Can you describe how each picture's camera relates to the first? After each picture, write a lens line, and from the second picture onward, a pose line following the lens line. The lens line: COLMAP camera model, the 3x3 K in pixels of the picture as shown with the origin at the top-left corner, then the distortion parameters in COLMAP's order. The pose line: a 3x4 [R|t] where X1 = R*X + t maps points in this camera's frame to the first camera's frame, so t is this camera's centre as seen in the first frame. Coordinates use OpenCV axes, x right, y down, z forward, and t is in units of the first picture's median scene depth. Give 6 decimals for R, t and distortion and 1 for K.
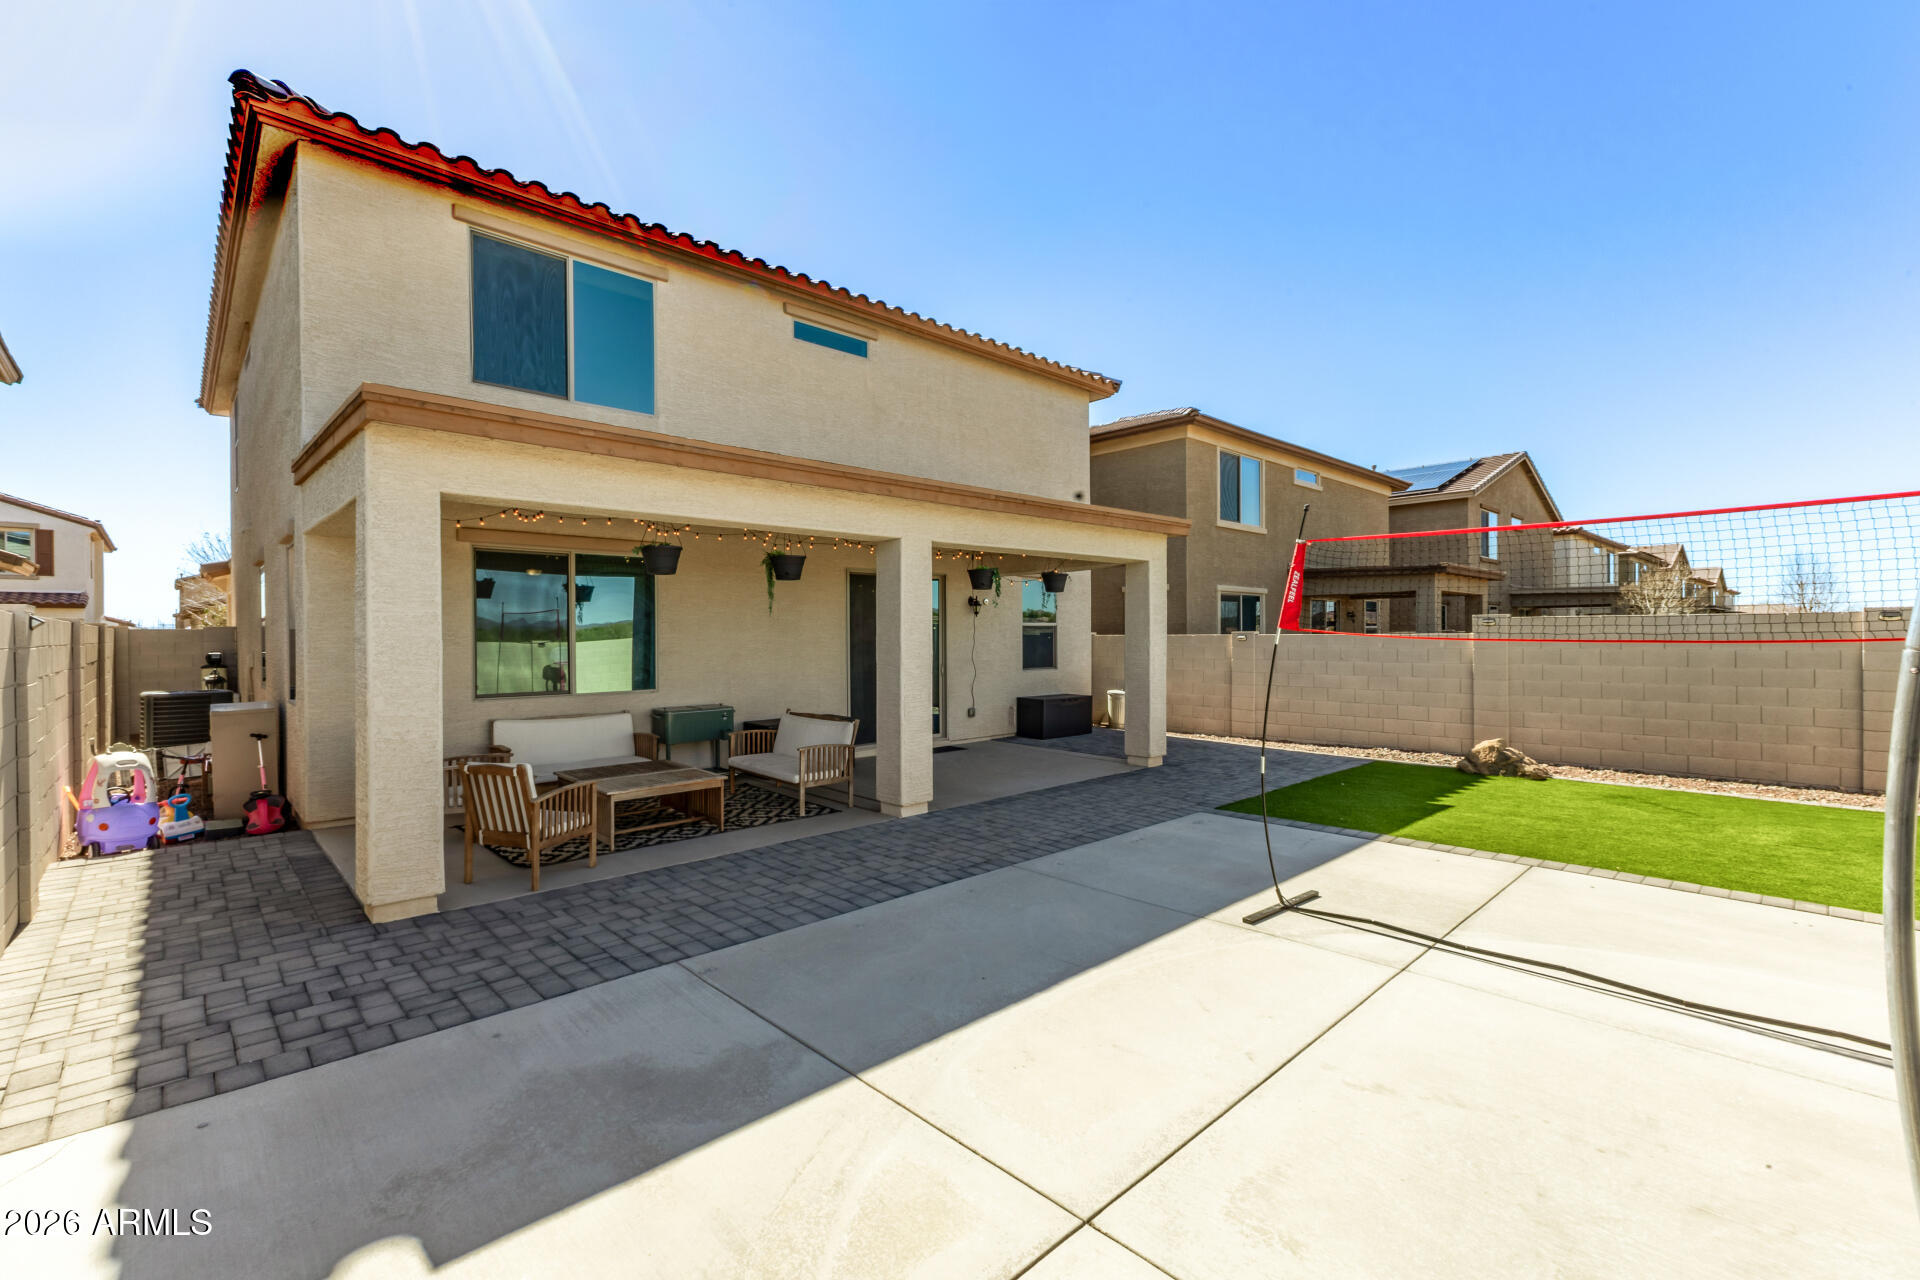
lens RADIAL K [[828.6, 0, 955.6], [0, 828.6, 637.9], [0, 0, 1]] dist [0.001778, -0.000110]
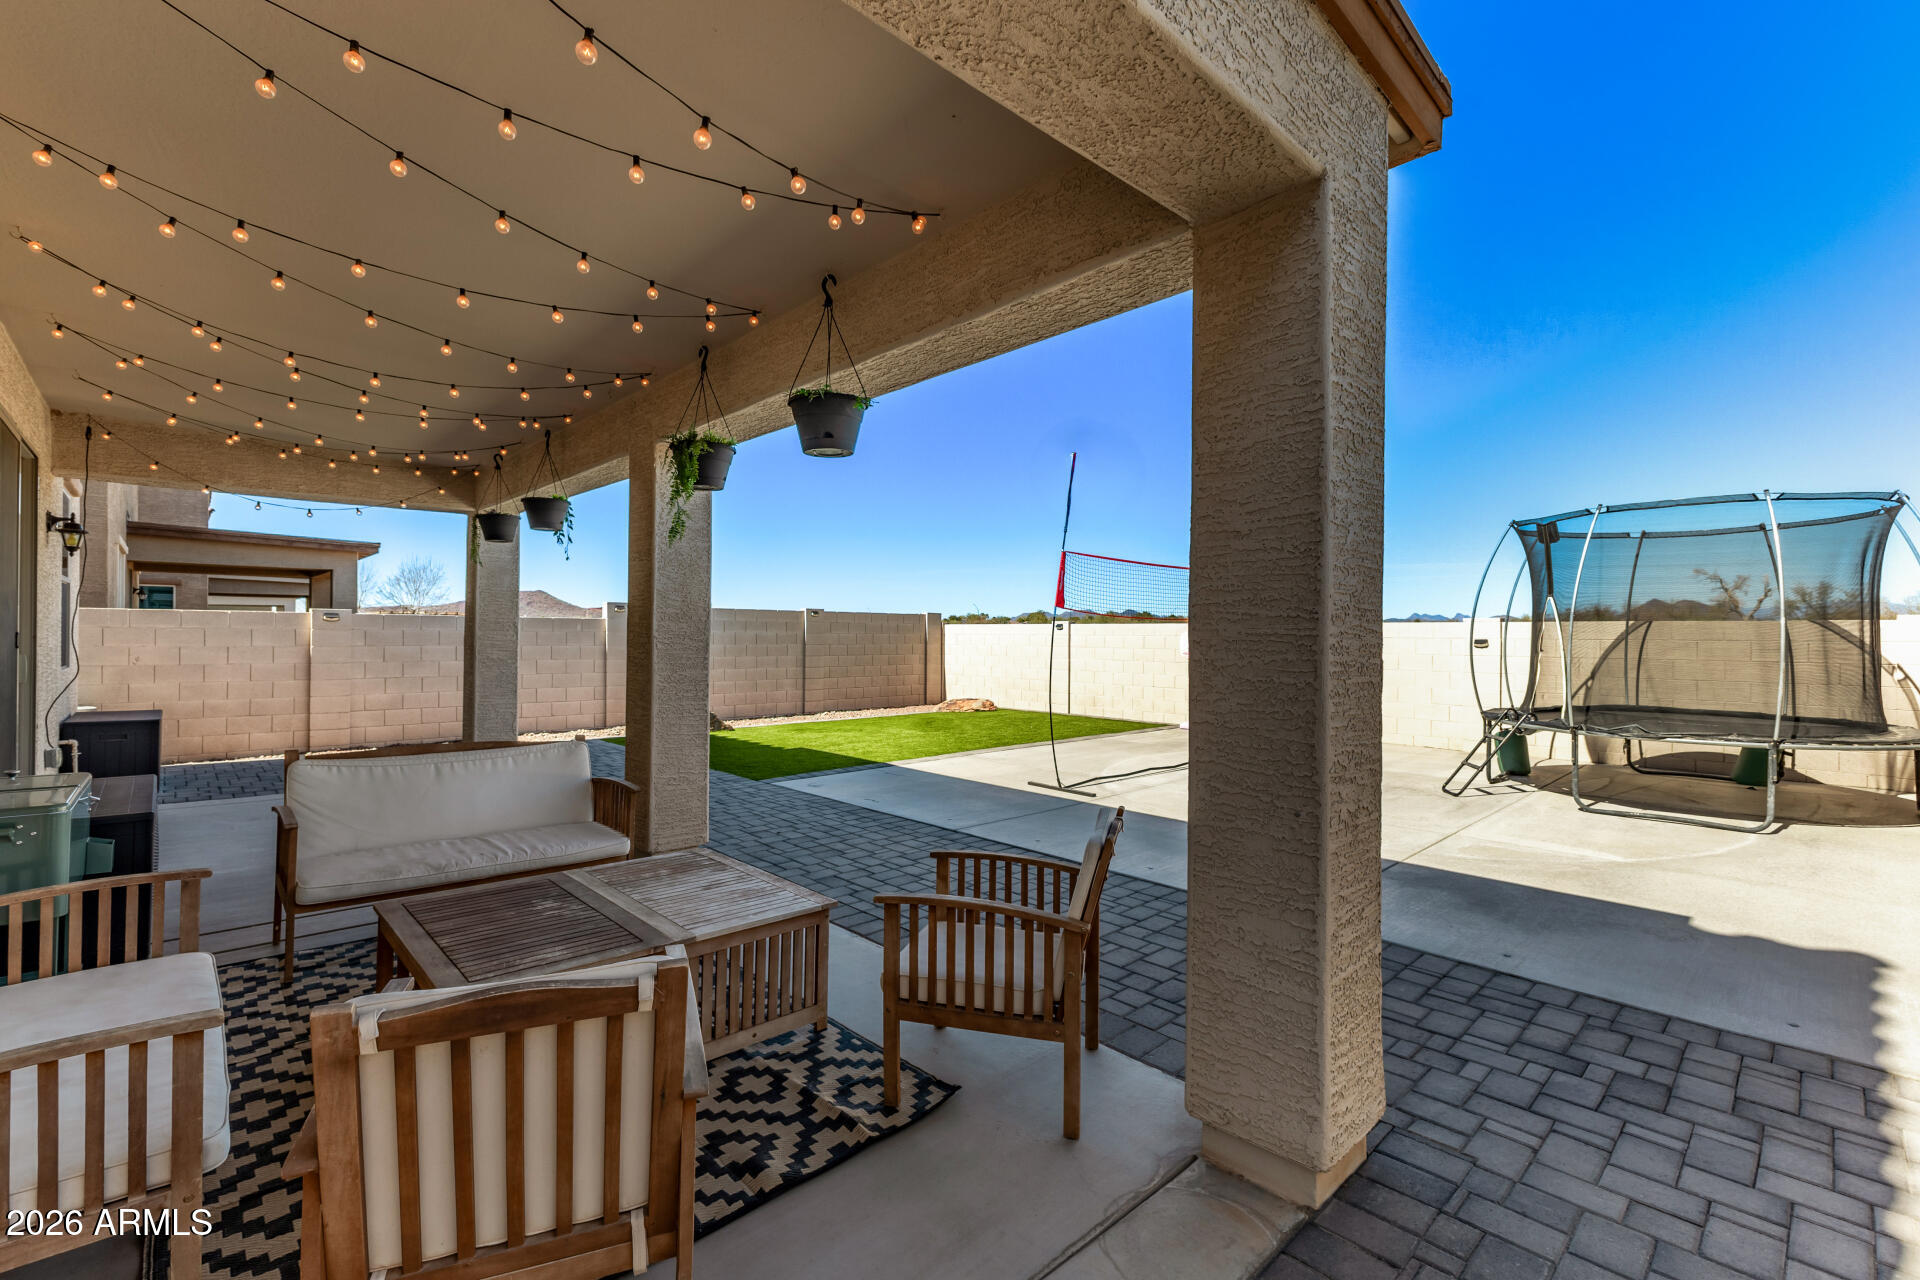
lens RADIAL K [[828.6, 0, 958.6], [0, 828.6, 637.9], [0, 0, 1]] dist [0.001778, -0.000110]
pose [[0.001022, 0.003579, 0.999993, -1.429588], [-0.006028, 0.999975, -0.003573, 0.064532], [-0.999981, -0.006024, 0.001043, 1.499586]]
